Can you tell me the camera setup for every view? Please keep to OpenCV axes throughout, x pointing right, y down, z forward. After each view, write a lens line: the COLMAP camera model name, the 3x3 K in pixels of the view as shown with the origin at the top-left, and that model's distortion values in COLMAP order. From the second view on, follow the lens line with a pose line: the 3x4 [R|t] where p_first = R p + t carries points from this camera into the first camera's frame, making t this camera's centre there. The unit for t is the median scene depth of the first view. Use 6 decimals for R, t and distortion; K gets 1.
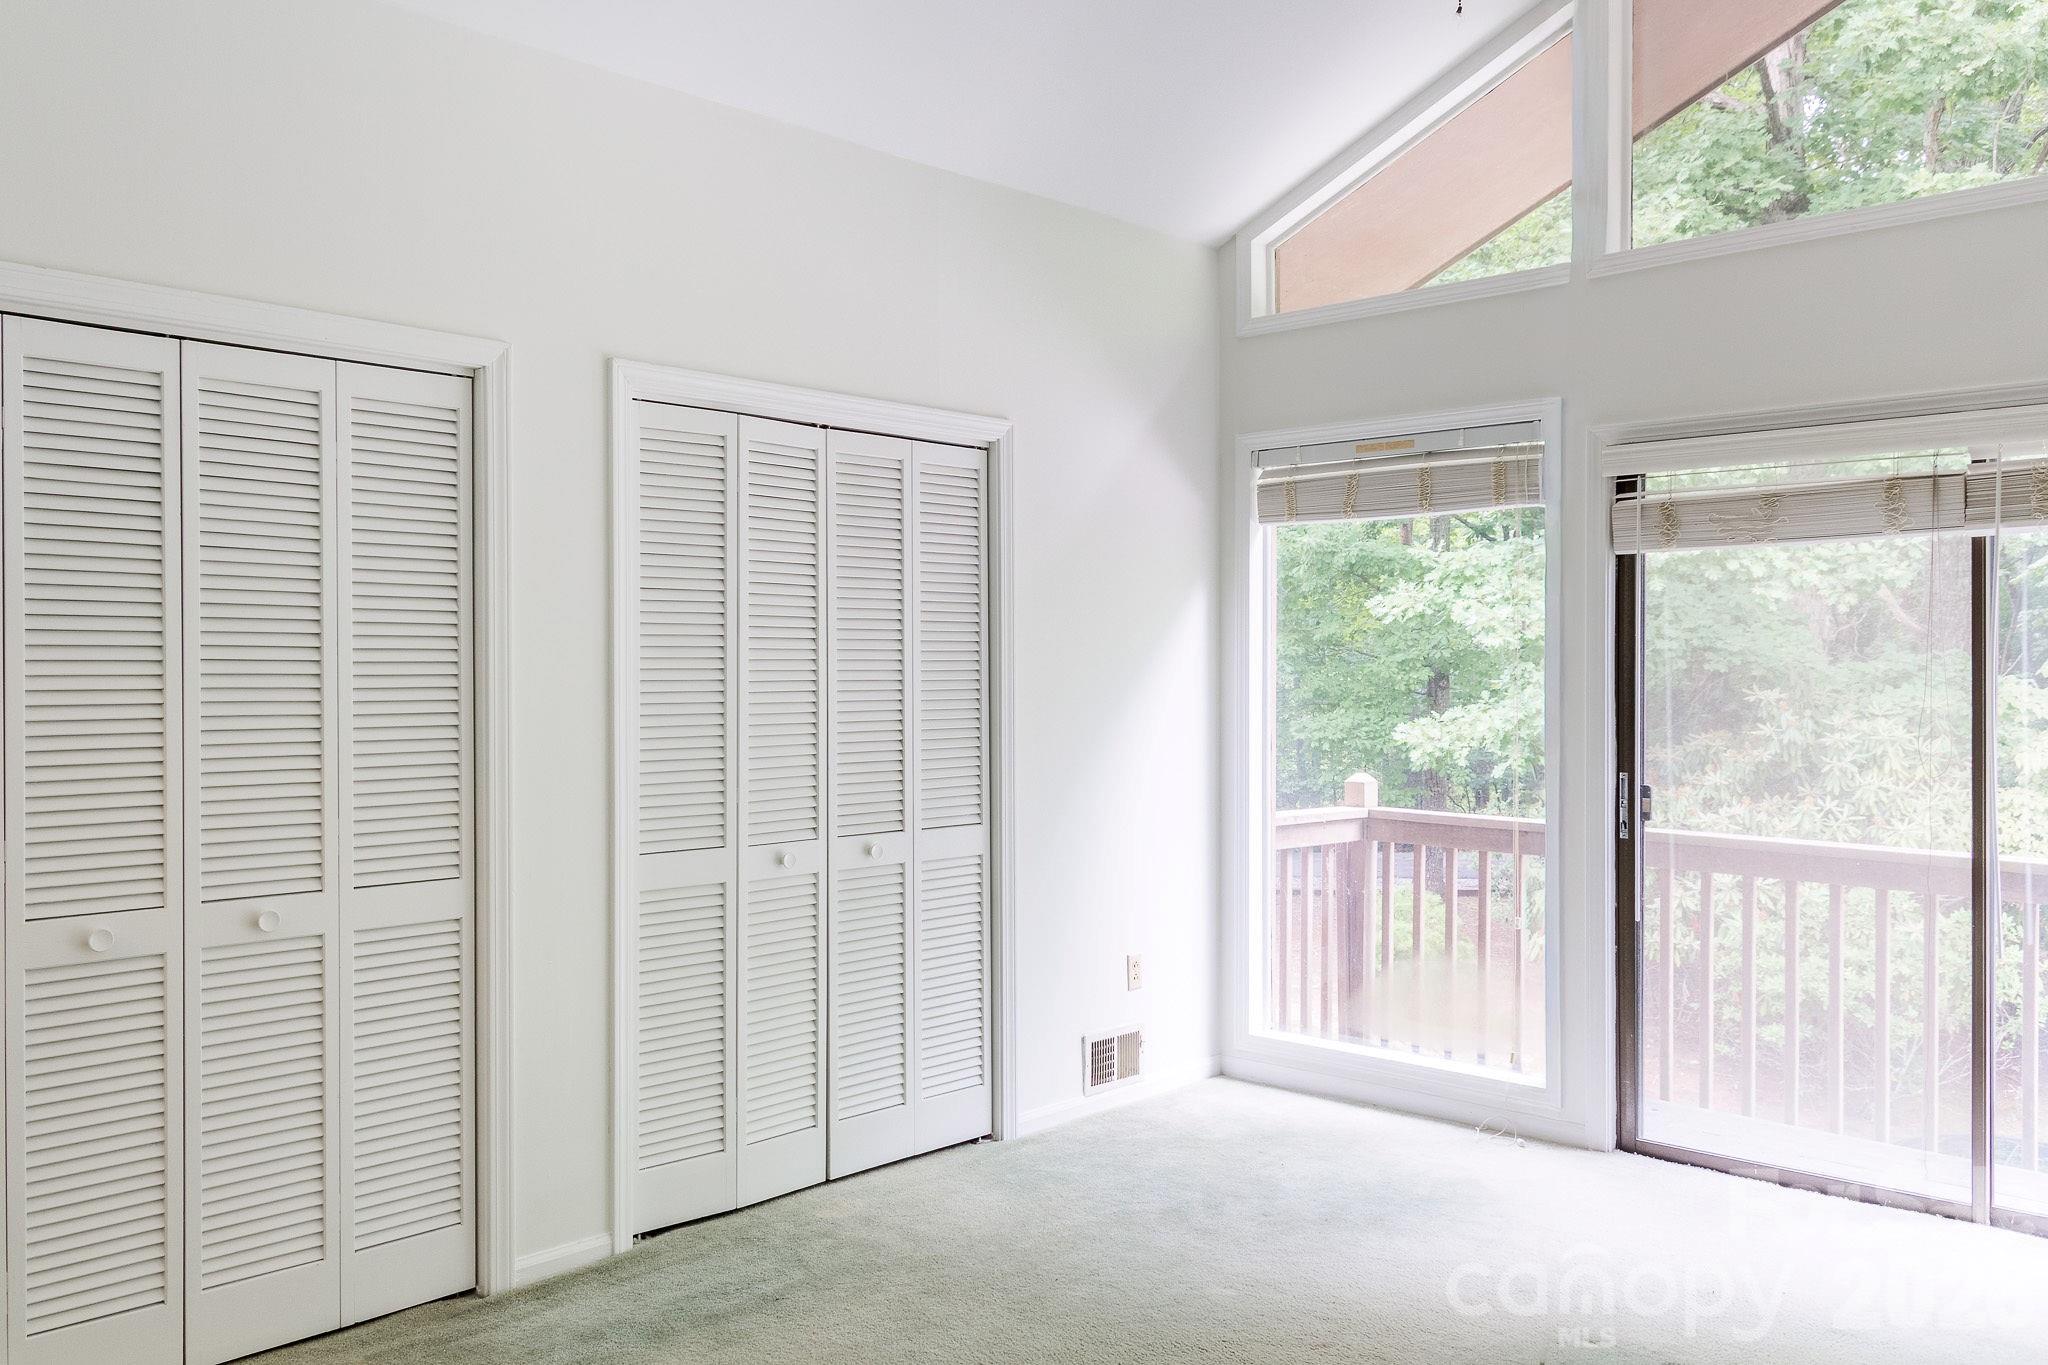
lens RADIAL K [[1683.4, 0, 1012.3], [0, 1683.4, 685.9], [0, 0, 1]] dist [0.032730, -0.000448]
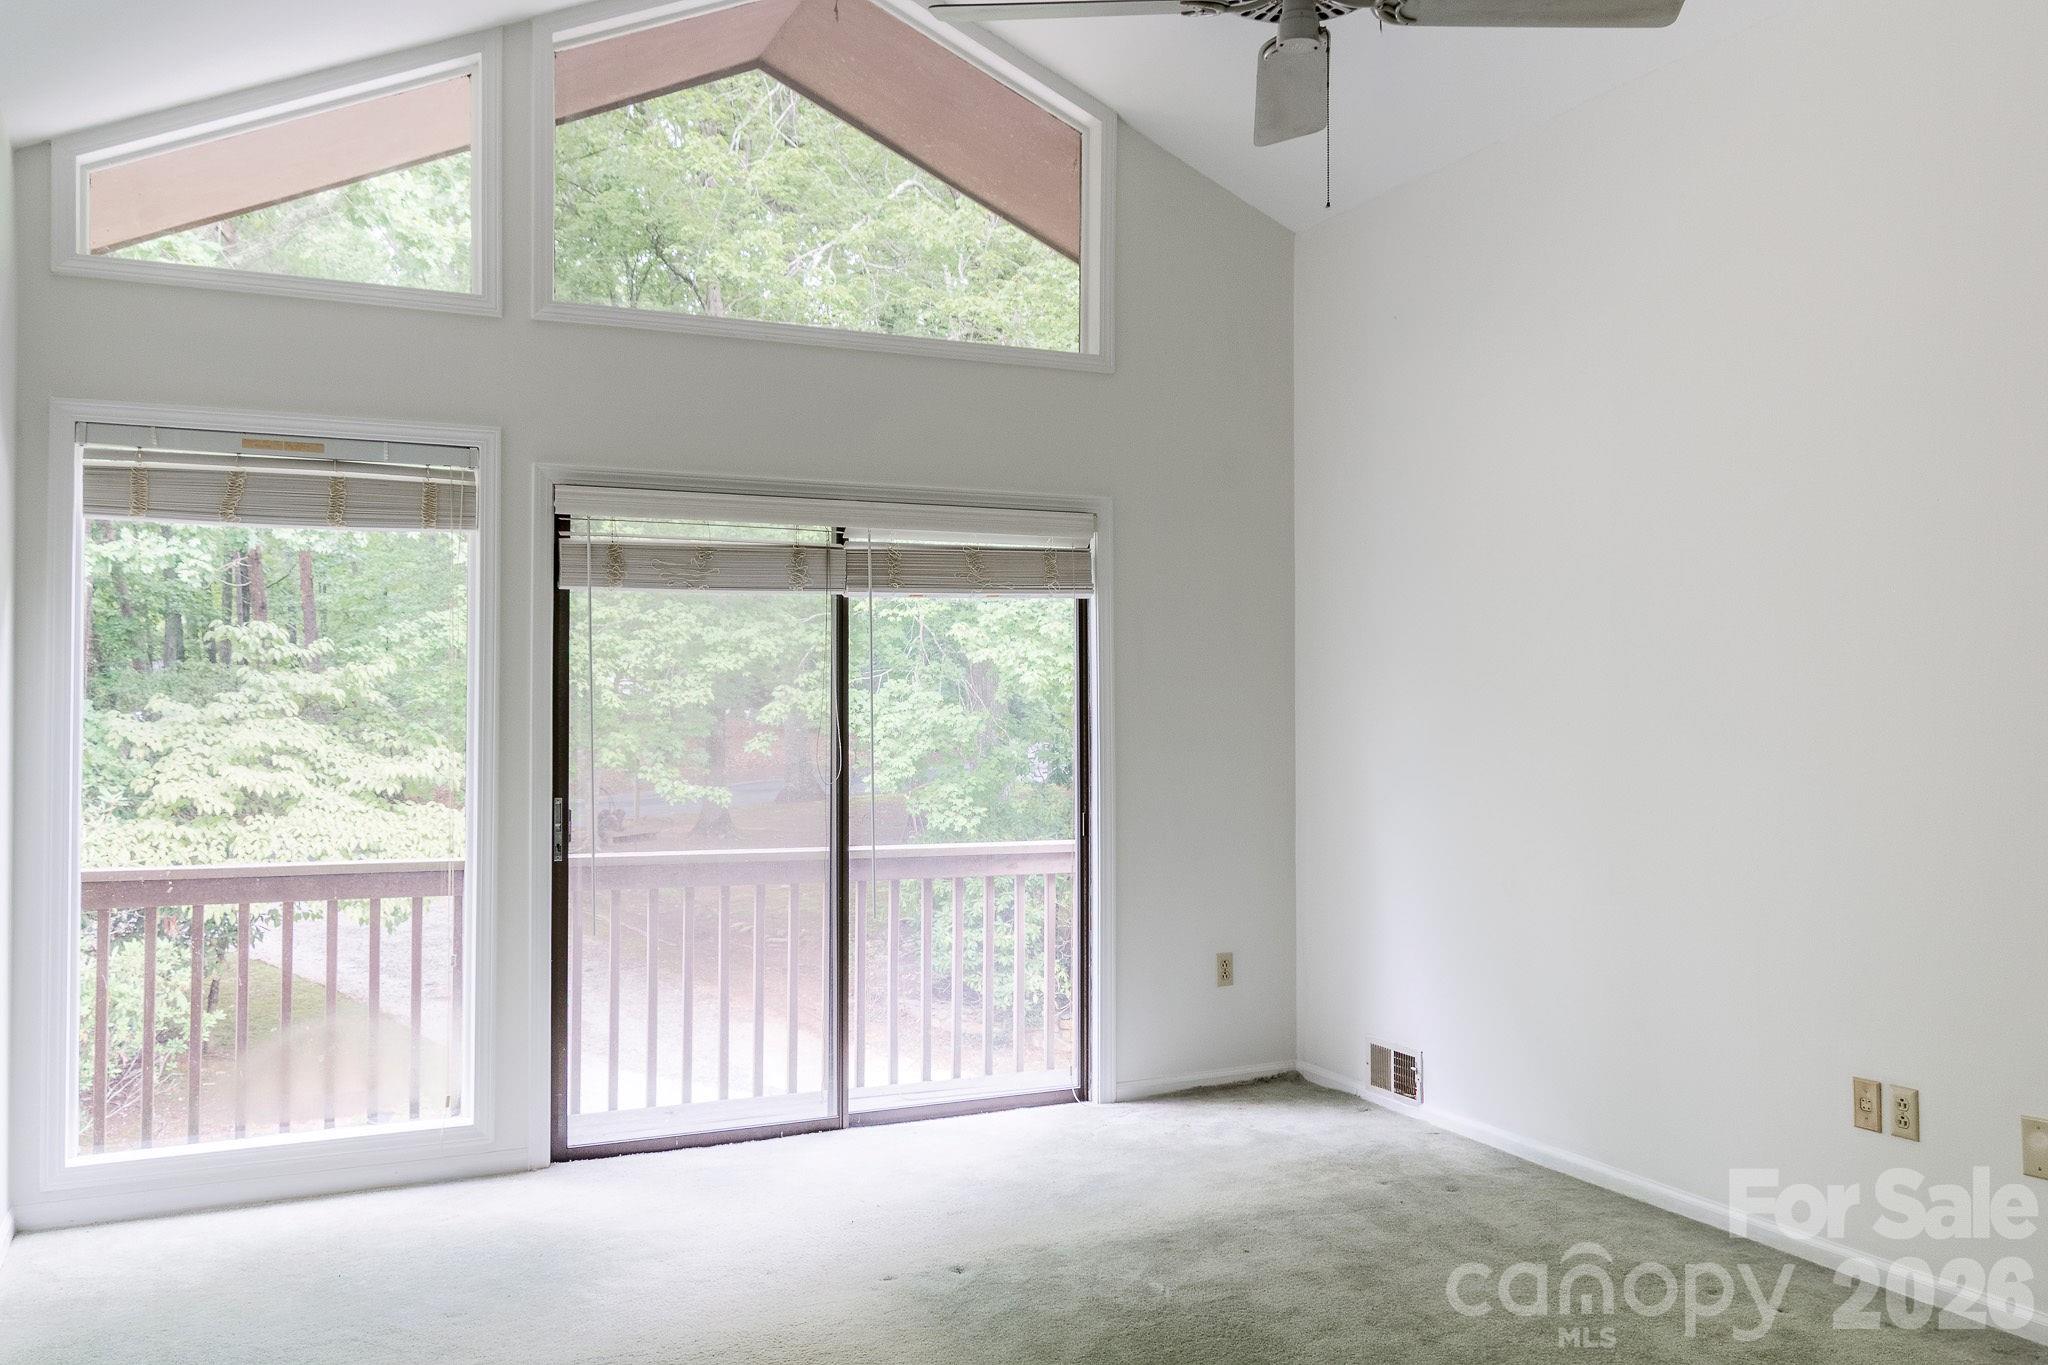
lens RADIAL K [[1683.4, 0, 1015.3], [0, 1683.4, 692.1], [0, 0, 1]] dist [0.032730, -0.000448]
pose [[0.375191, 0.007340, 0.926919, -0.498701], [0.010373, 0.999873, -0.012116, 0.001293], [-0.926890, 0.014161, 0.375067, 0.346771]]
